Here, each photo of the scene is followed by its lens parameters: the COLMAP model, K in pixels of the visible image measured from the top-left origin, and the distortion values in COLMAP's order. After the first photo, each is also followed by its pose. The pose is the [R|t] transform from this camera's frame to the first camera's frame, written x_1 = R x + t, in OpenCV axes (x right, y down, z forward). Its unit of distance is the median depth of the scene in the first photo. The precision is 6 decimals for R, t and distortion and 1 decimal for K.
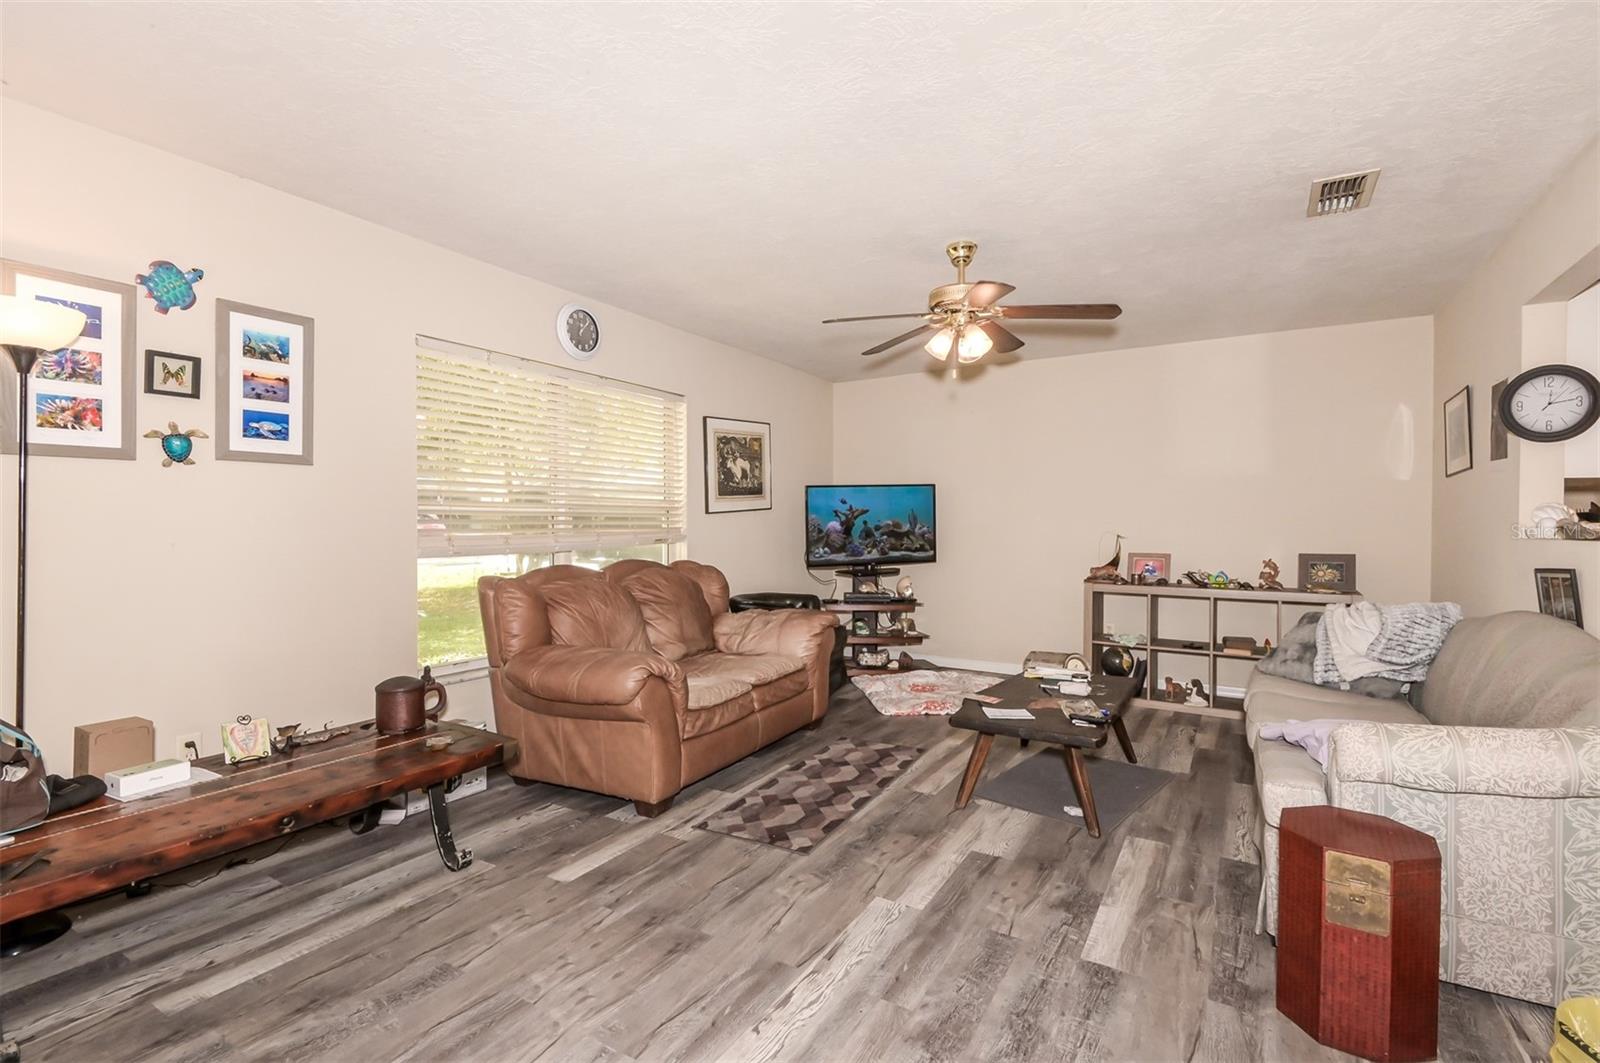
lens RADIAL K [[721.4, 0, 794.1], [0, 721.4, 520.6], [0, 0, 1]] dist [0.023484, -0.000578]
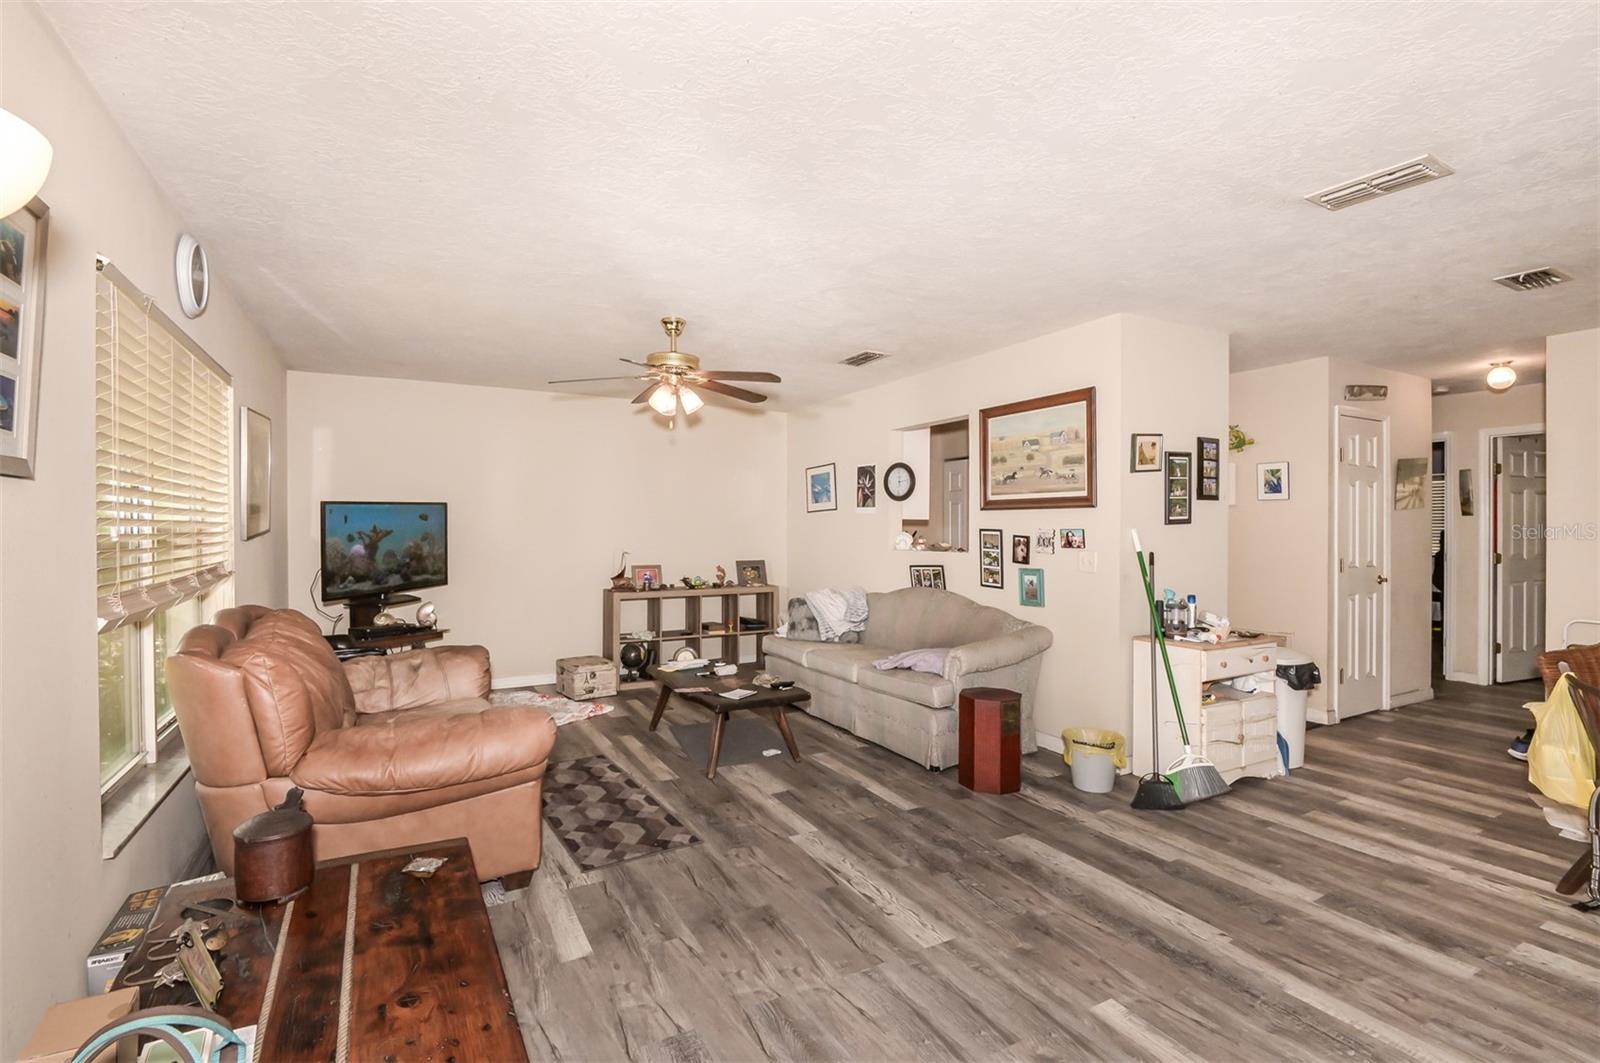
lens RADIAL K [[721.4, 0, 794.1], [0, 721.4, 520.6], [0, 0, 1]] dist [0.023484, -0.000578]
pose [[0.509823, 0.007101, 0.860250, -0.848140], [-0.000429, 0.999968, -0.008001, -0.041538], [-0.860279, 0.003710, 0.509810, 0.259851]]
